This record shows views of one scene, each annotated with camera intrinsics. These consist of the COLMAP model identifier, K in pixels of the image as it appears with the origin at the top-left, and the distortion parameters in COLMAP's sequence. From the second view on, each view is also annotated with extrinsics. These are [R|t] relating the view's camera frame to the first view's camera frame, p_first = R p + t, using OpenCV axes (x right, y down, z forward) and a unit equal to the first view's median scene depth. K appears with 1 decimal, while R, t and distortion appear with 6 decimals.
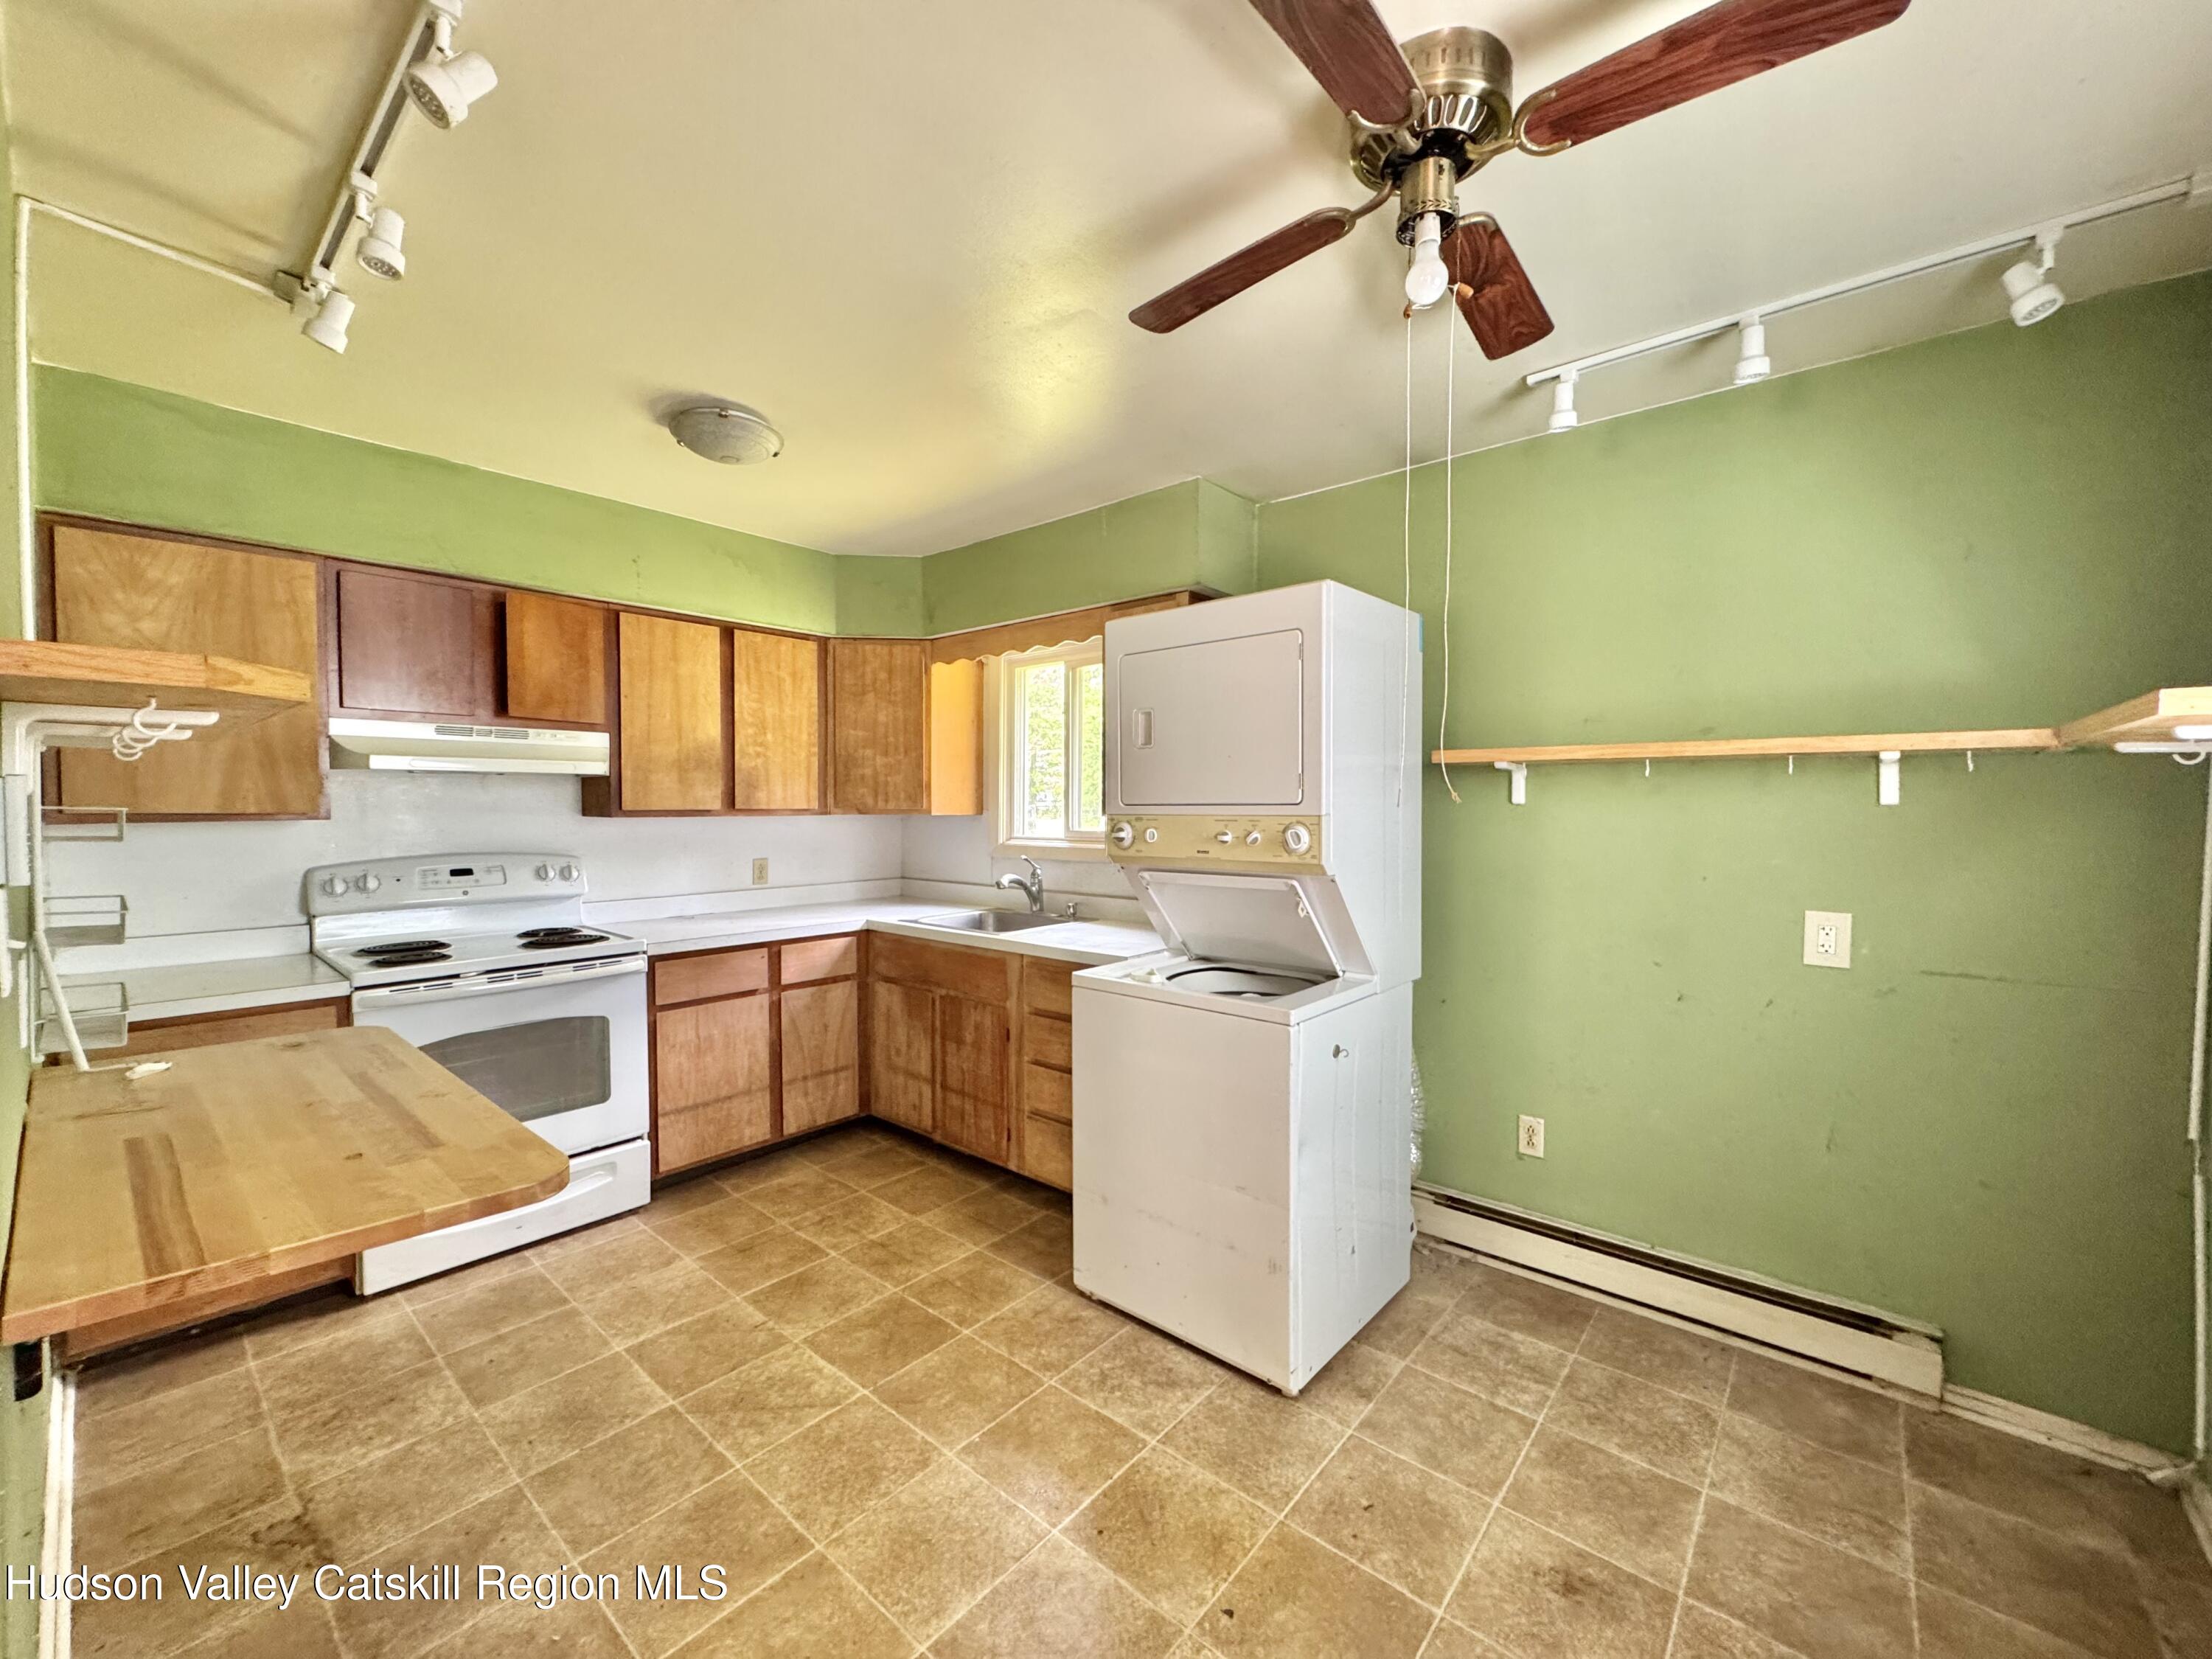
lens RADIAL K [[895.5, 0, 1106.0], [0, 895.5, 829.5], [0, 0, 1]] dist [-0.001008, 0.000052]
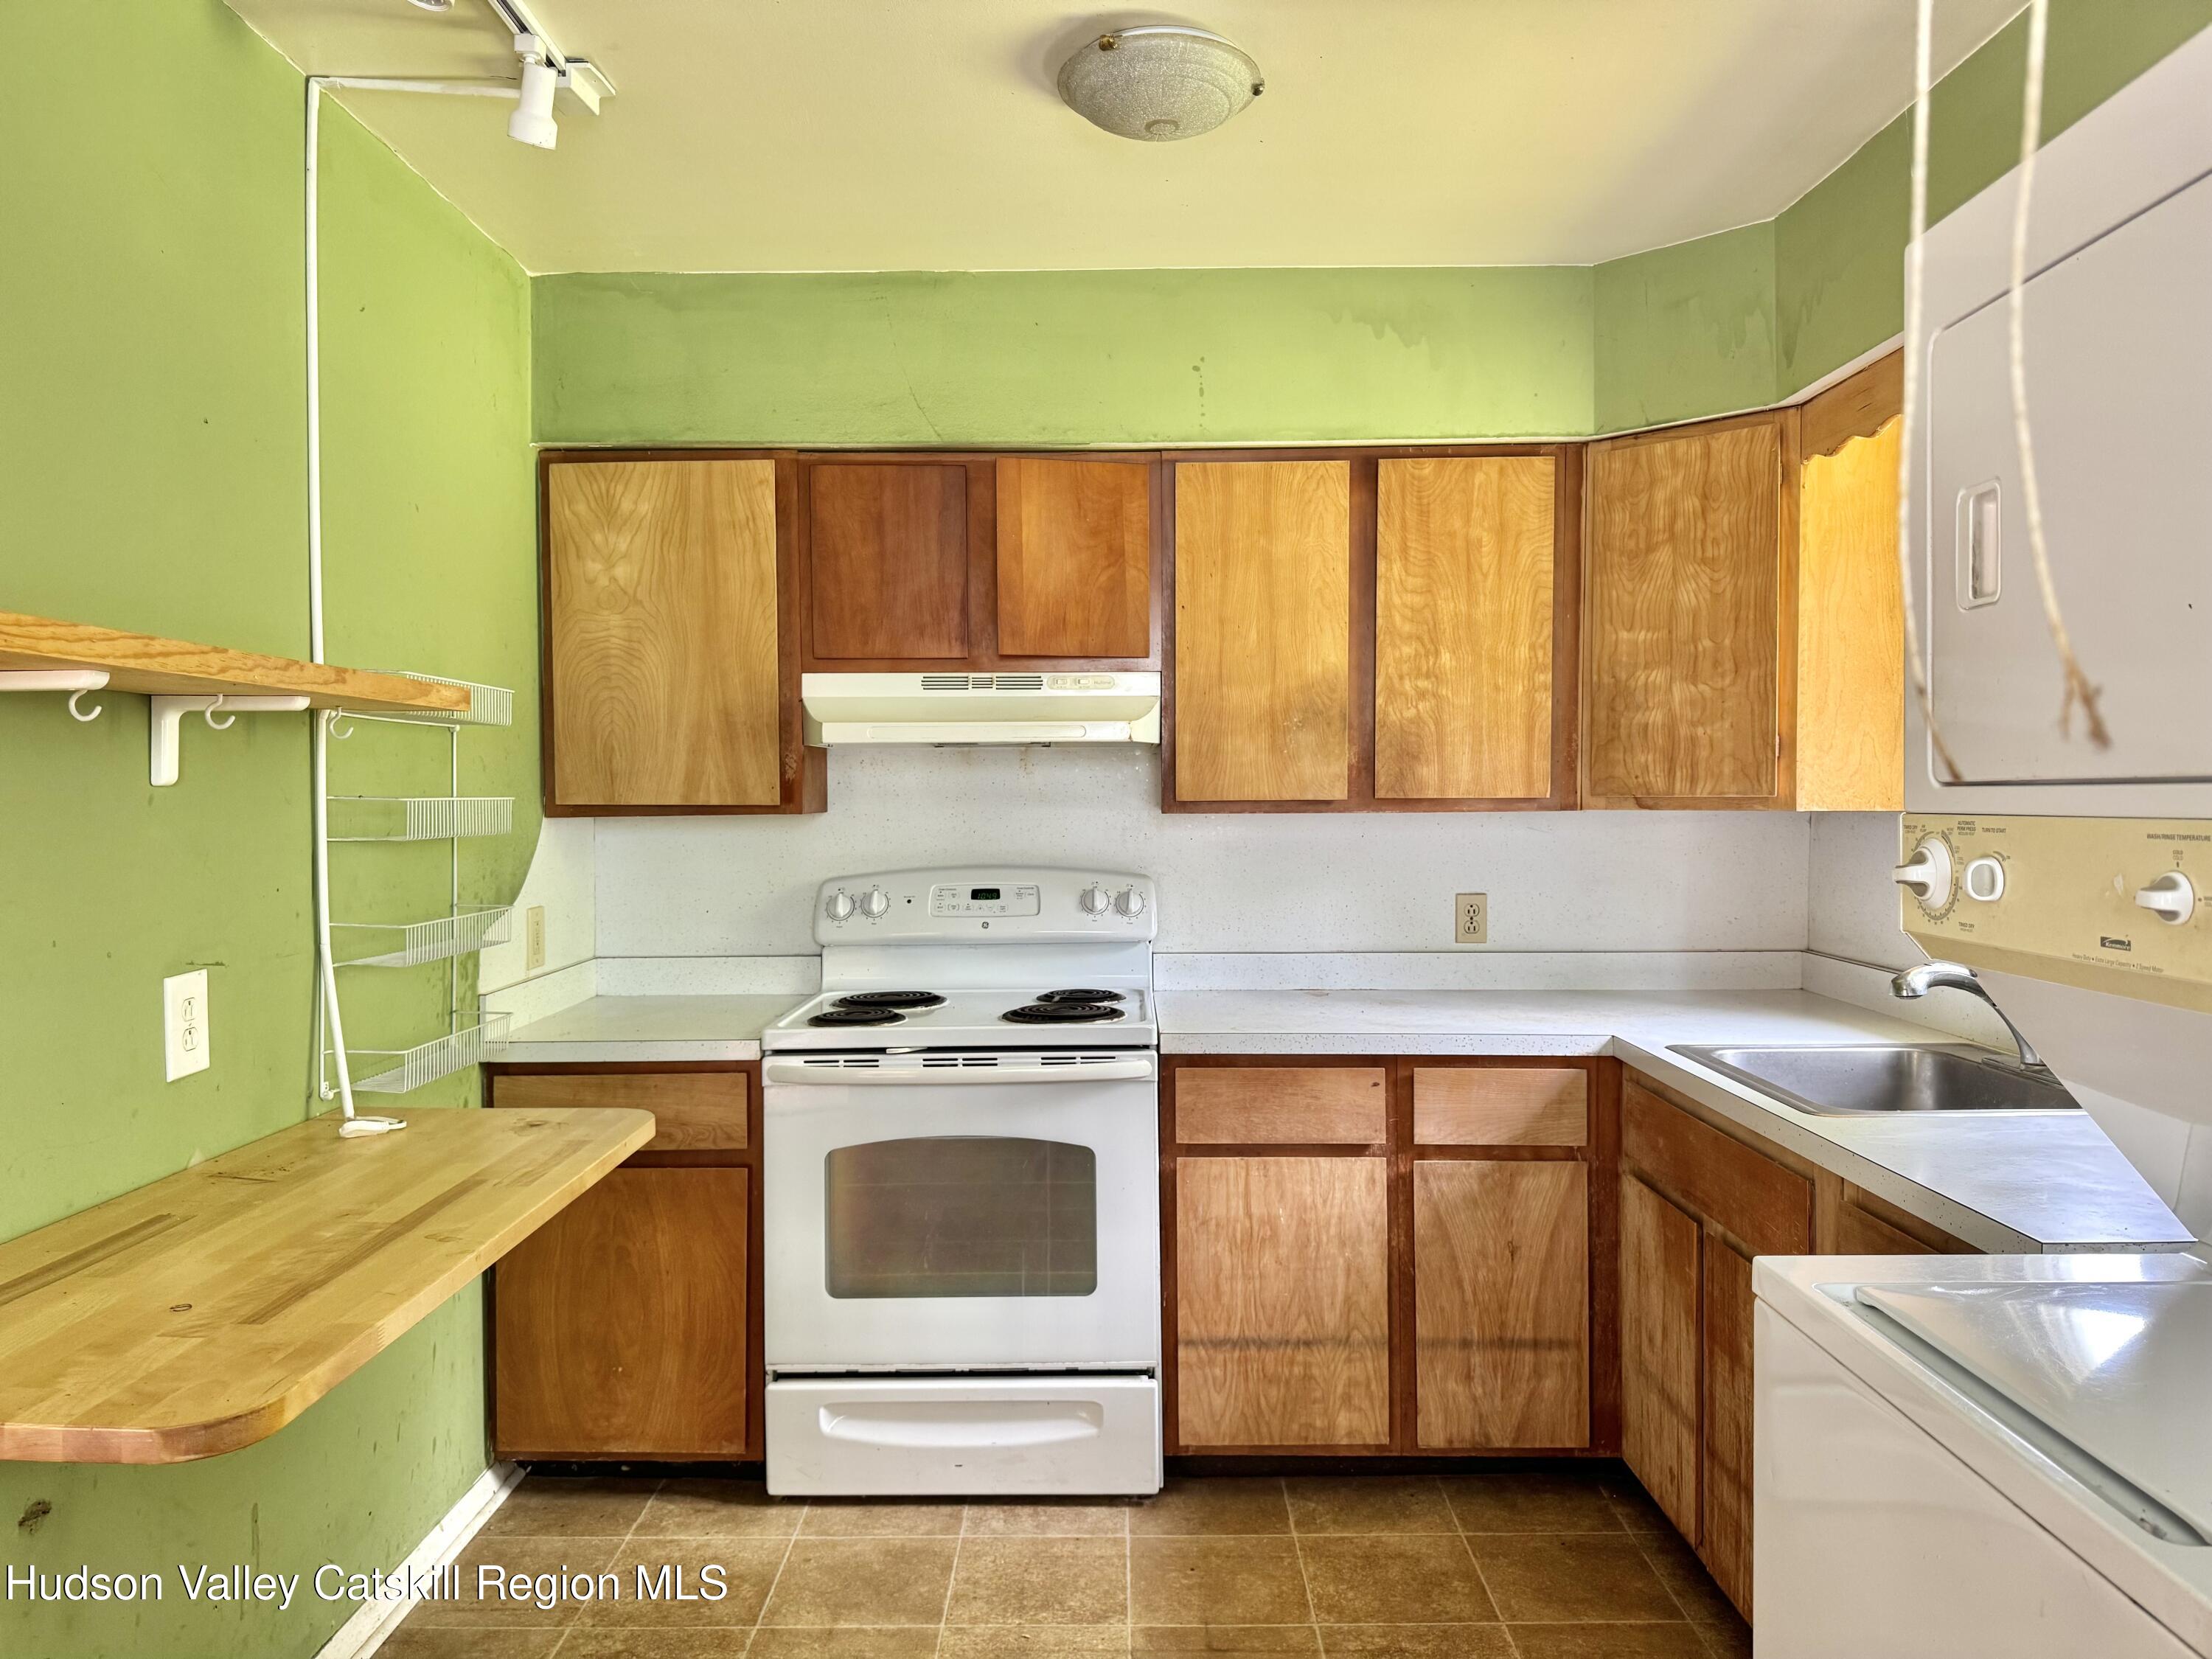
lens RADIAL K [[1550.7, 0, 1092.4], [0, 1550.7, 831.0], [0, 0, 1]] dist [0.151310, -0.301099]
pose [[0.641835, 0.014620, -0.766703, 0.203158], [-0.016318, 0.999852, 0.005405, -0.006346], [0.766669, 0.009041, 0.641979, 0.295009]]
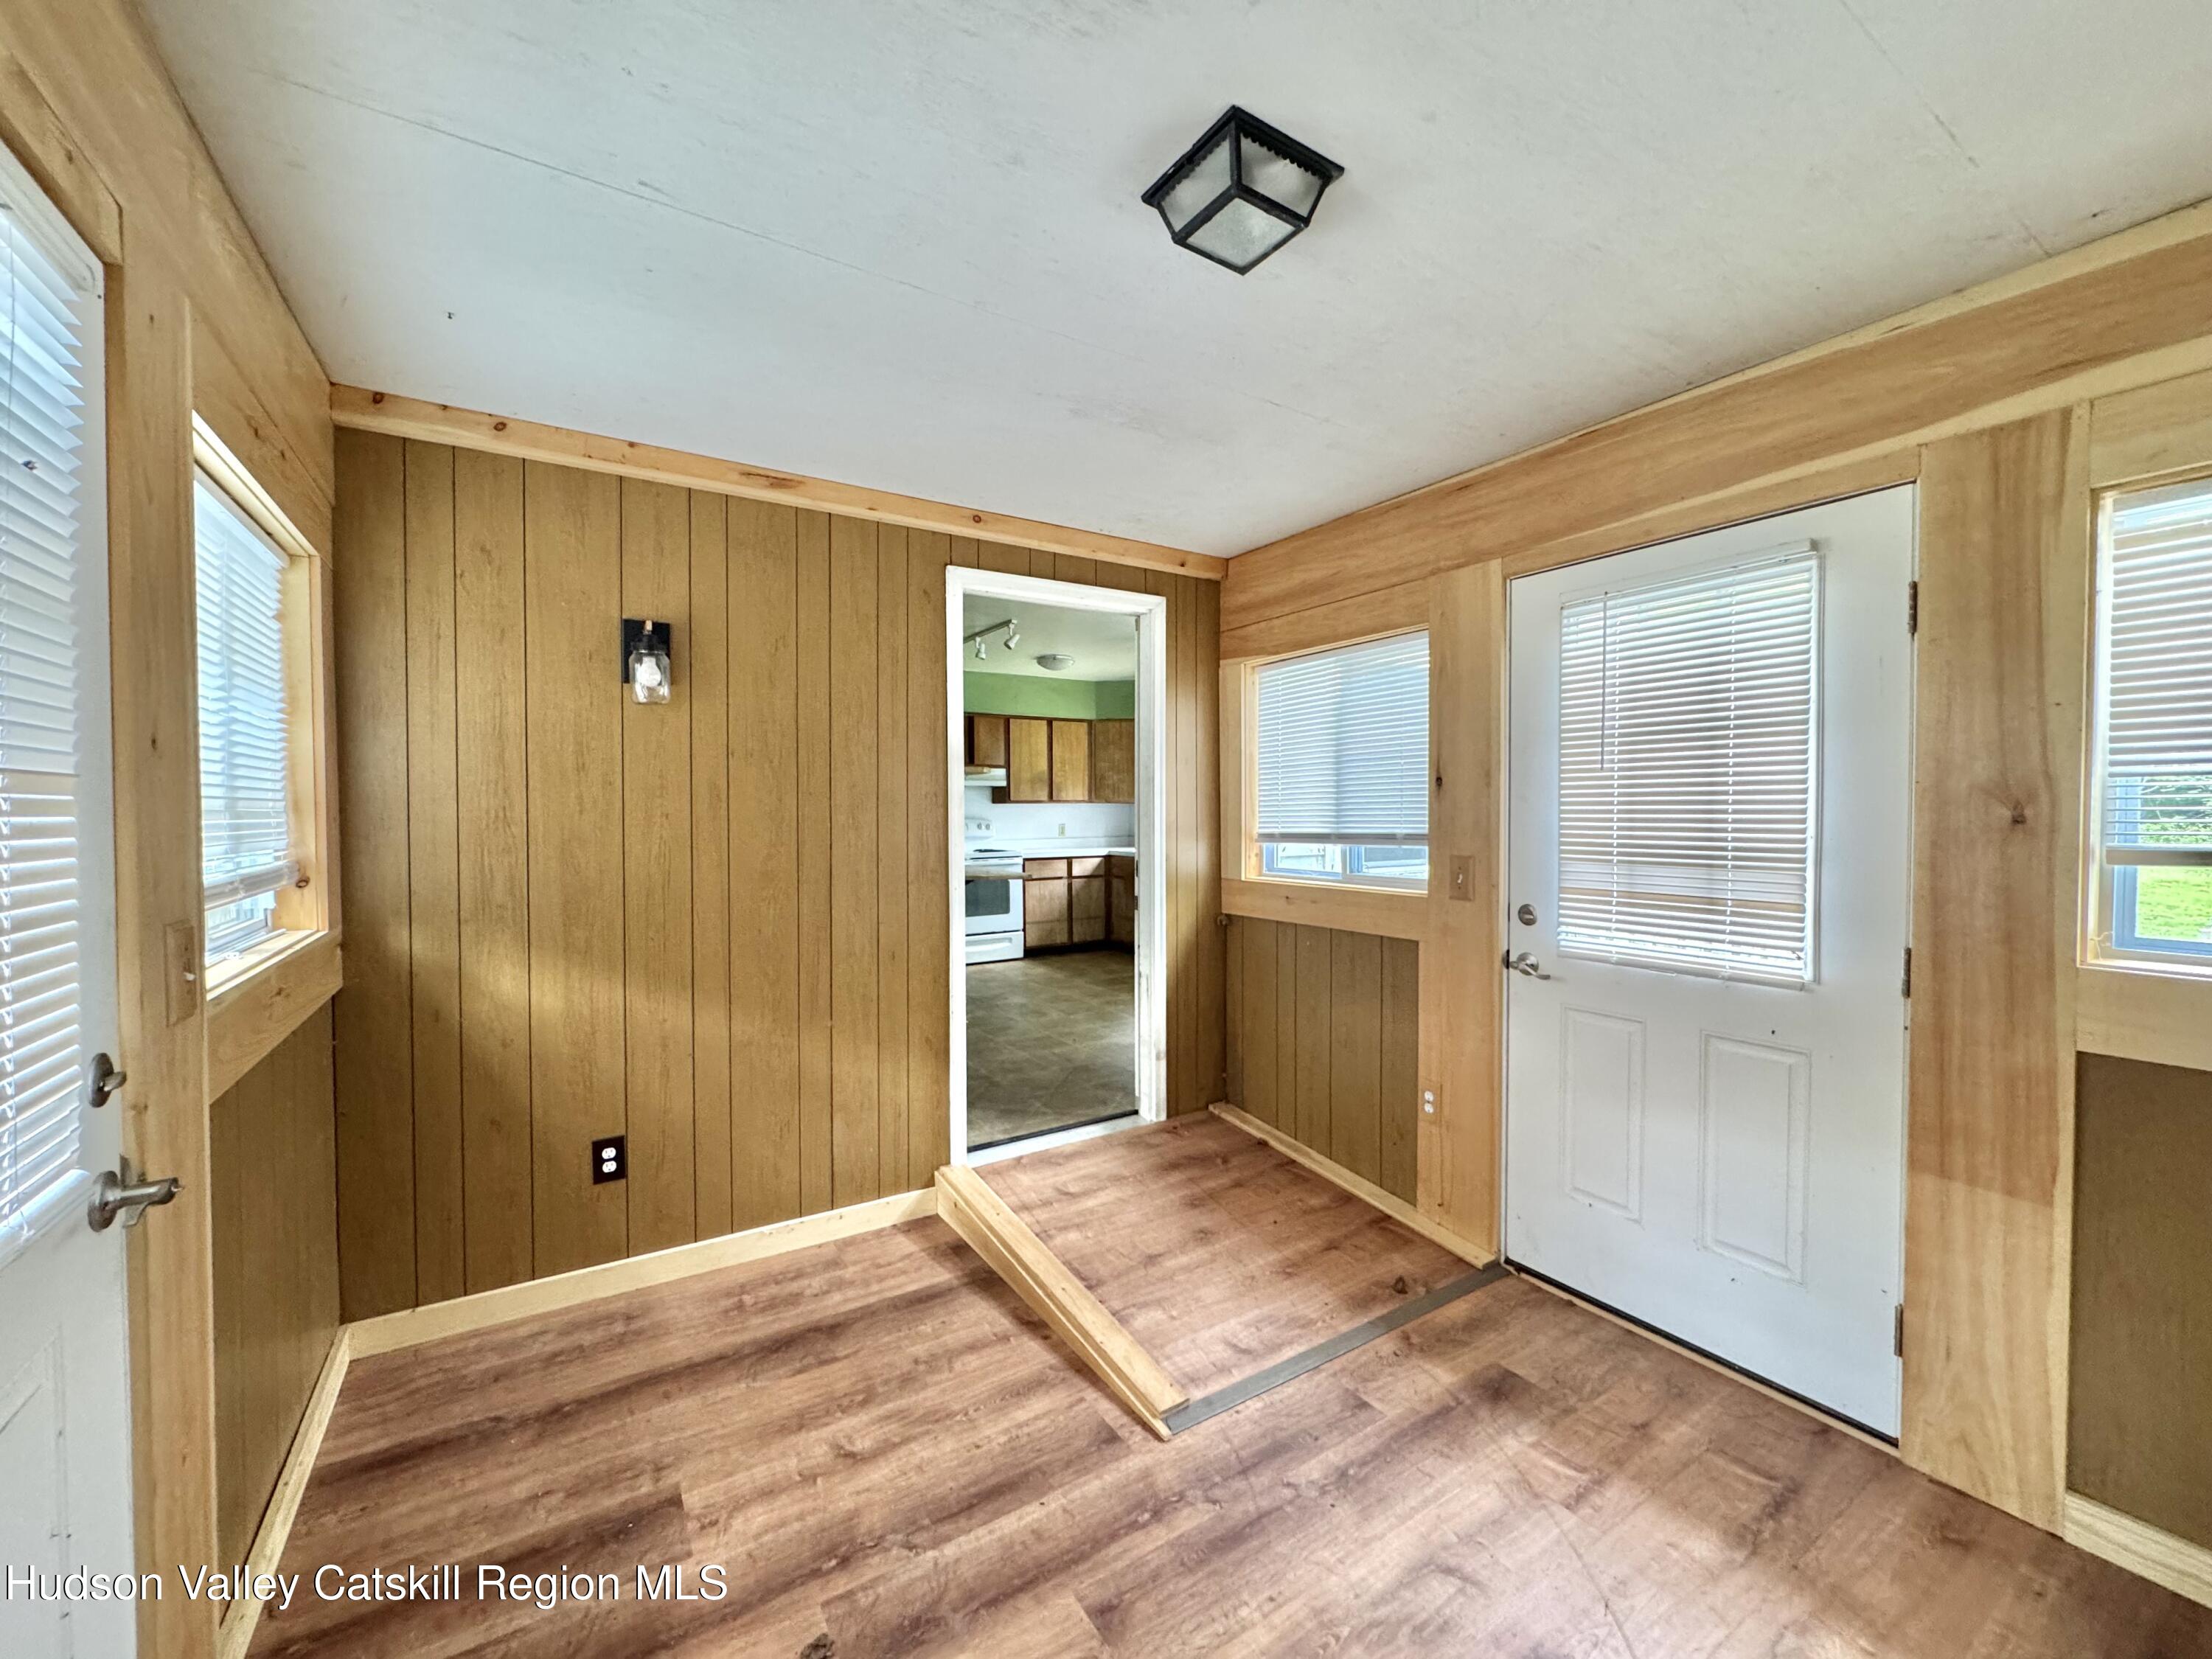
lens RADIAL K [[881.6, 0, 1106.0], [0, 881.6, 829.5], [0, 0, 1]] dist [-0.000545, 0.000298]
pose [[0.957503, 0.000512, -0.288423, 0.382116], [-0.000994, 0.999998, -0.001526, 0.058625], [0.288421, 0.001747, 0.957502, -1.171327]]
